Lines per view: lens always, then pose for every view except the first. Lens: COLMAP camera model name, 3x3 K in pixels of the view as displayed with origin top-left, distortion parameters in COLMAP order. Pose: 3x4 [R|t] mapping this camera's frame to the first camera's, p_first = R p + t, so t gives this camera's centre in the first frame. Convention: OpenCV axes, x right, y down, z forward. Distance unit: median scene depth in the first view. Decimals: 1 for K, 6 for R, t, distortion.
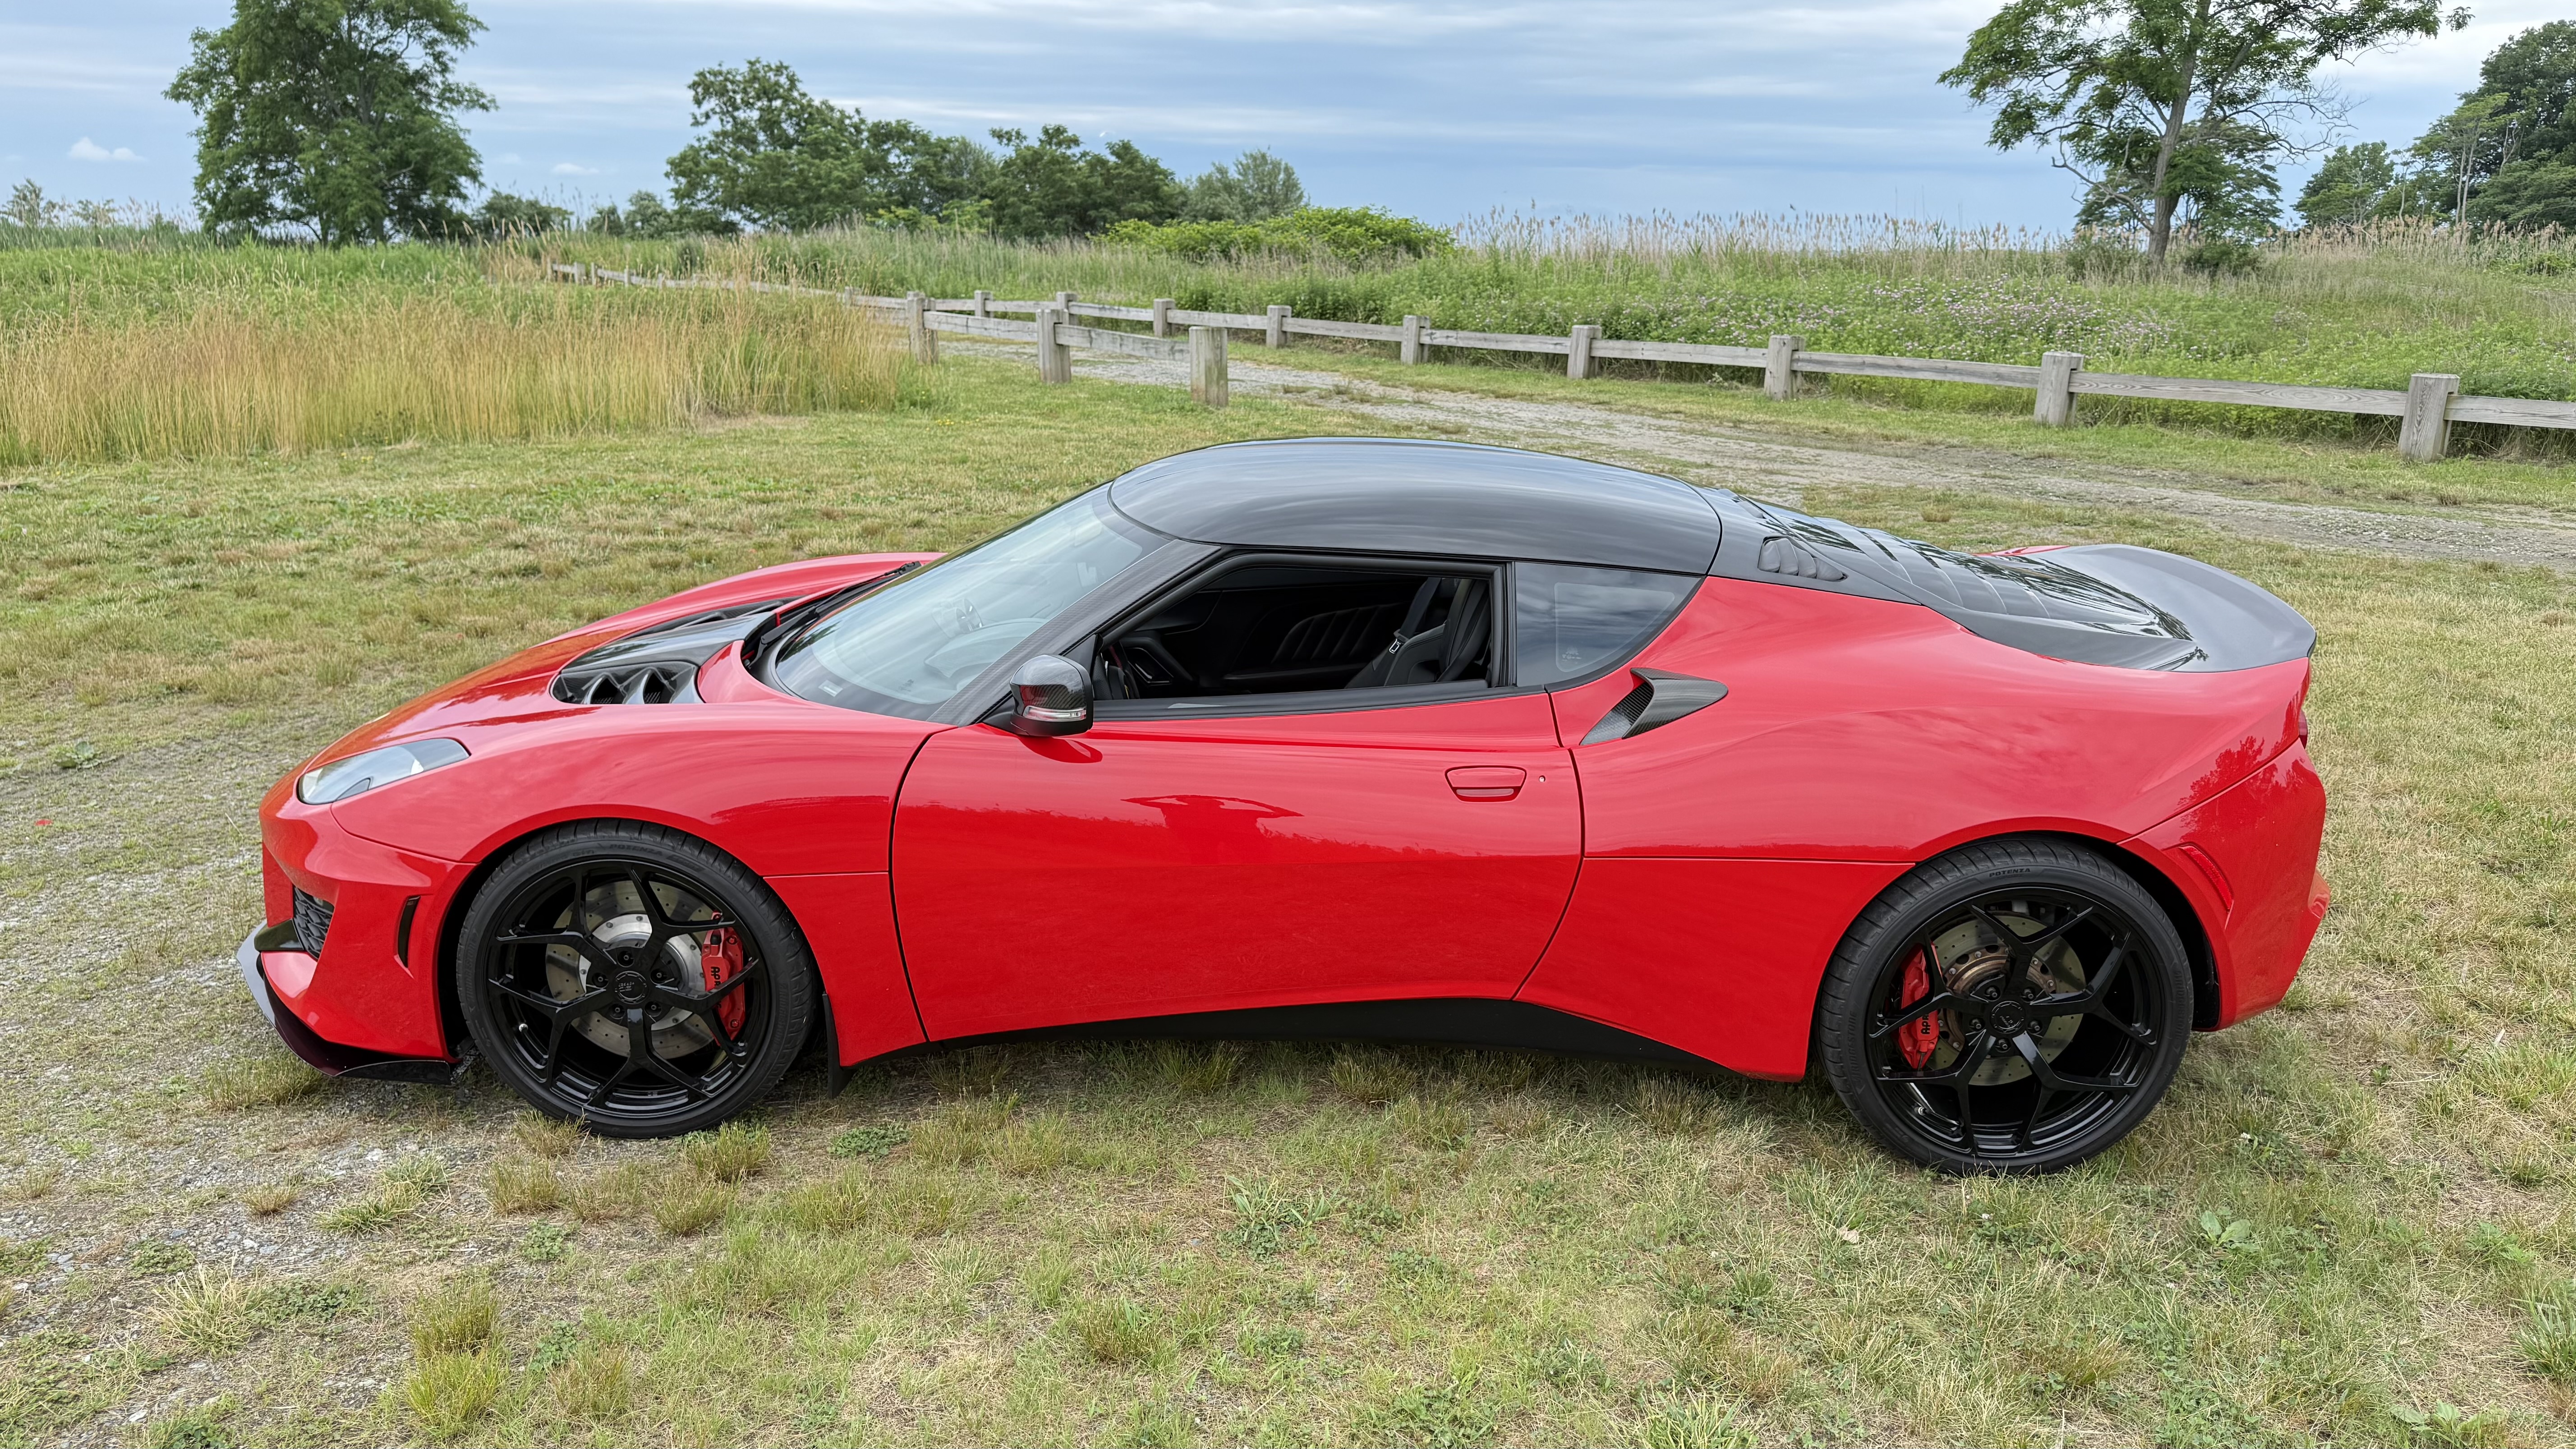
lens RADIAL K [[1857.5, 0, 1296.4], [0, 1857.5, 736.2], [0, 0, 1]] dist [0.047931, -0.049985]
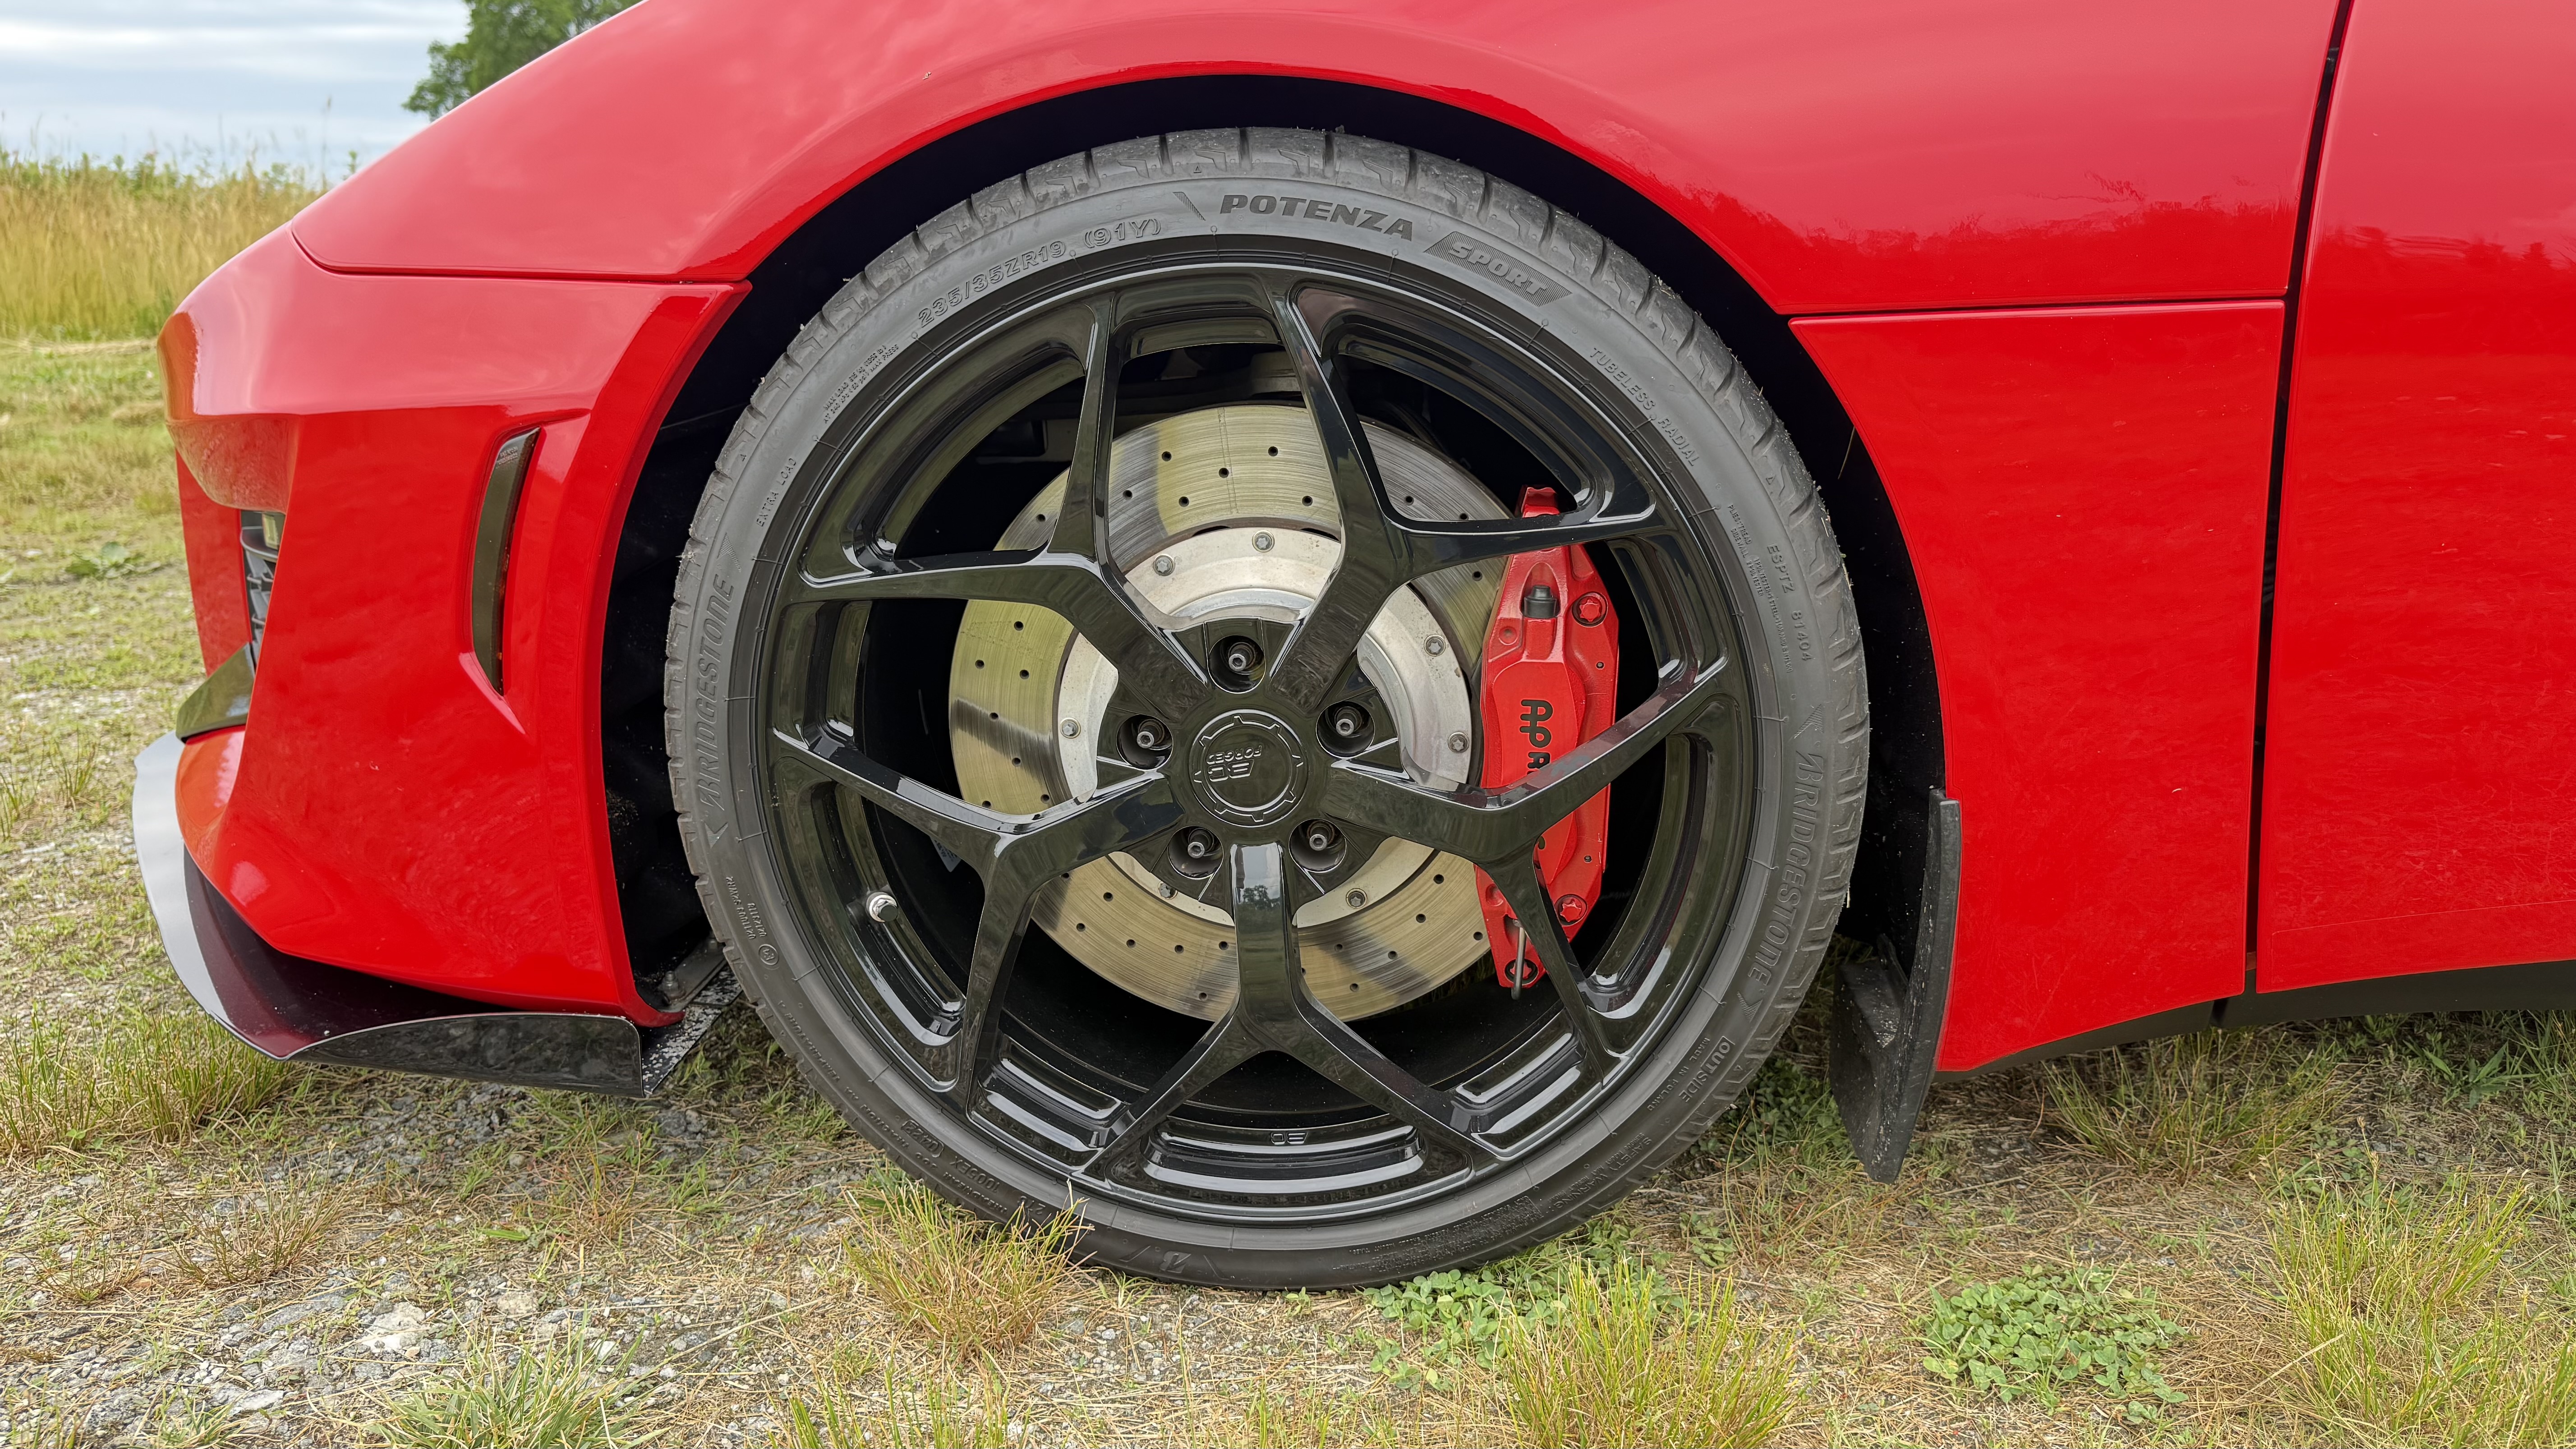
lens RADIAL K [[1819.1, 0, 1286.3], [0, 1819.1, 730.1], [0, 0, 1]] dist [0.041384, -0.009552]
pose [[0.995092, 0.002004, -0.098937, -0.191982], [-0.003458, 0.999889, -0.014521, 0.078806], [0.098897, 0.014792, 0.994988, 0.430348]]
